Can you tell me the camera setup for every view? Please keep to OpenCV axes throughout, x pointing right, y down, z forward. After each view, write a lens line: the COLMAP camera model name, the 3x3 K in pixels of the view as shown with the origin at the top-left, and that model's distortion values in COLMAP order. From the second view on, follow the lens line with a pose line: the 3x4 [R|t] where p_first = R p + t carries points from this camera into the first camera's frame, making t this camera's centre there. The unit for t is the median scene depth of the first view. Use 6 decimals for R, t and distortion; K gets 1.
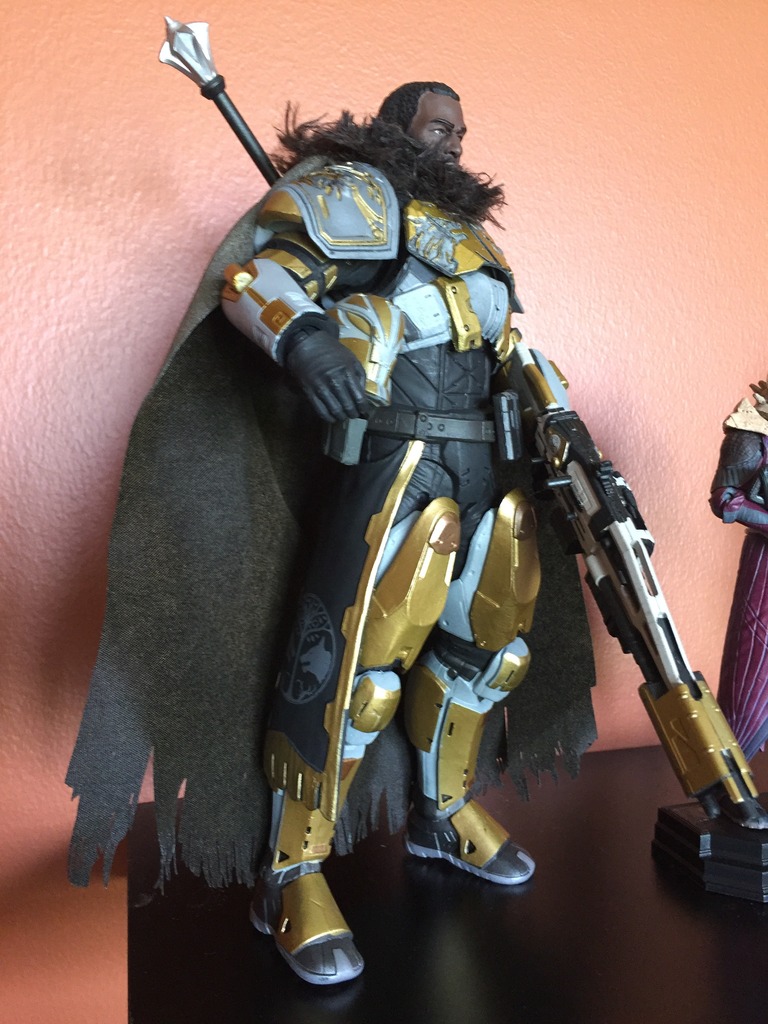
lens RADIAL K [[900.0, 0, 384.9], [0, 900.0, 507.8], [0, 0, 1]] dist [0.079200, -0.144056]
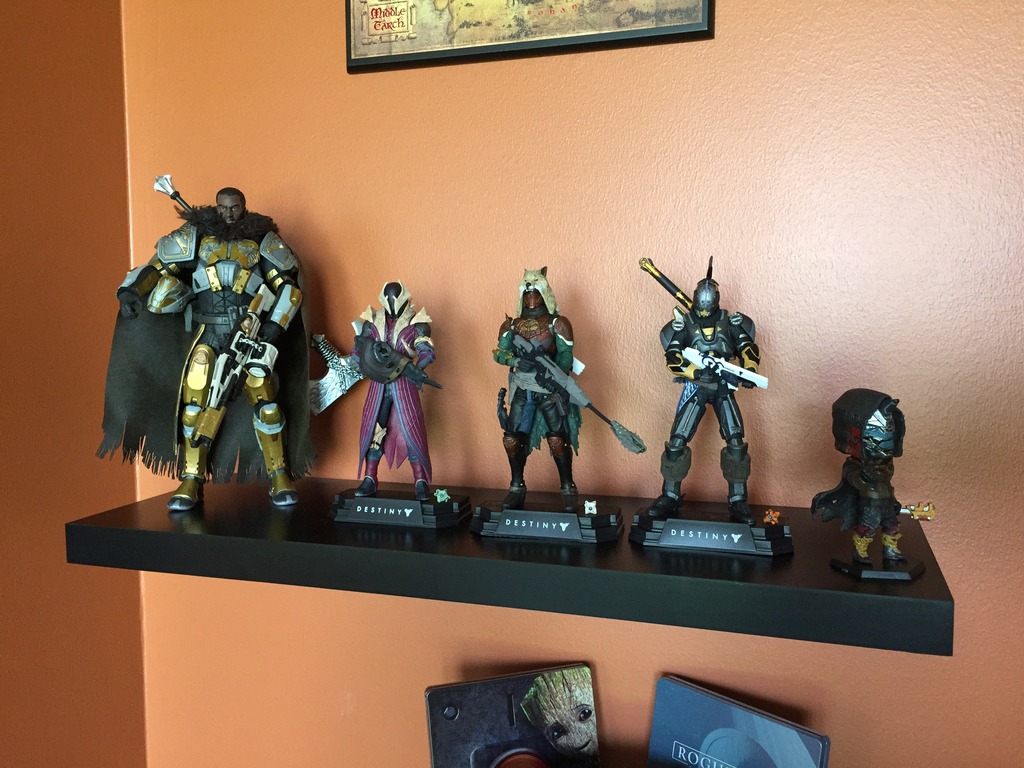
lens RADIAL K [[872.4, 0, 515.8], [0, 872.4, 376.7], [0, 0, 1]] dist [0.039383, -0.010108]
pose [[0.829454, 0.050125, -0.556322, 2.309406], [-0.036720, 0.998704, 0.035236, -0.041945], [0.557367, -0.008798, 0.830219, -0.693331]]
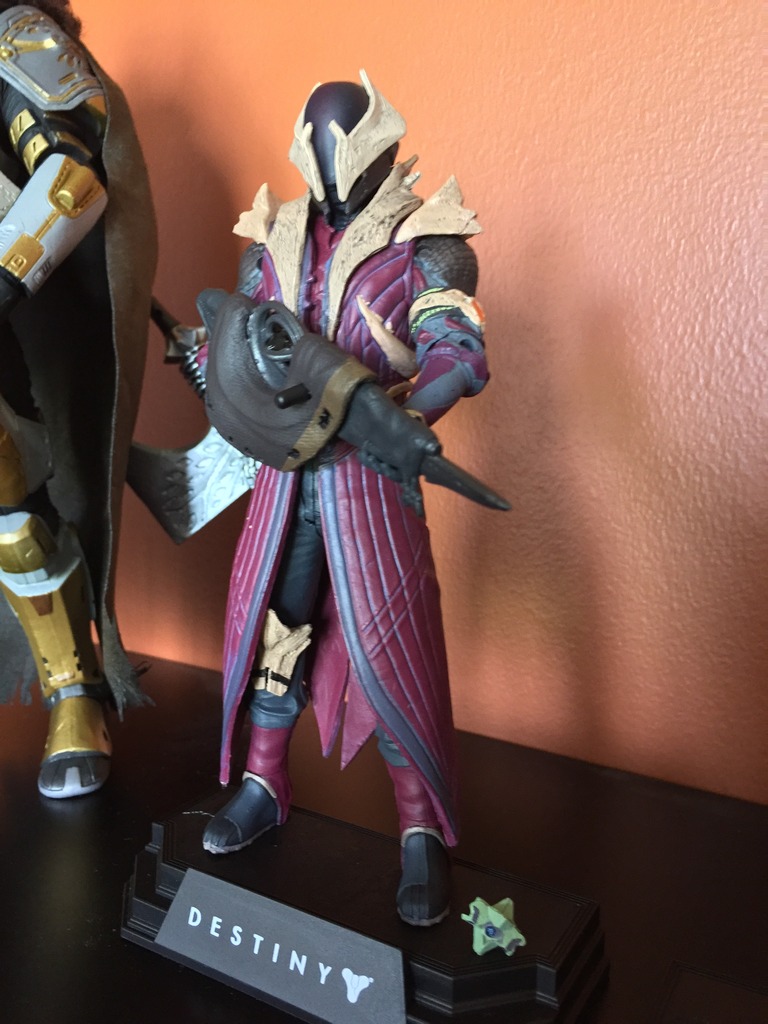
lens RADIAL K [[900.0, 0, 389.0], [0, 900.0, 508.3], [0, 0, 1]] dist [0.079200, -0.144056]
pose [[0.670513, 0.121904, -0.731814, 1.141499], [-0.058744, 0.992035, 0.111428, 0.029019], [0.739569, -0.031724, 0.672333, 0.790027]]
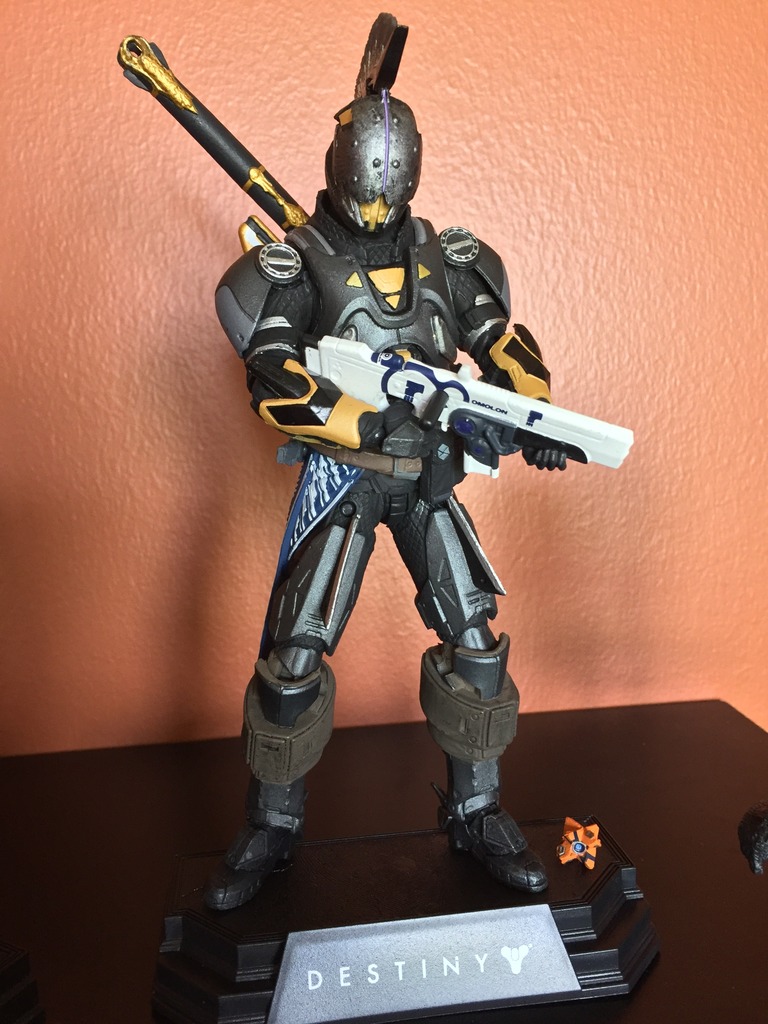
lens RADIAL K [[900.0, 0, 382.4], [0, 900.0, 499.3], [0, 0, 1]] dist [0.079200, -0.144056]
pose [[0.991251, 0.010321, -0.131588, 1.549878], [0.001903, 0.995716, 0.092440, 0.003110], [0.131979, -0.091882, 0.986985, 0.767024]]
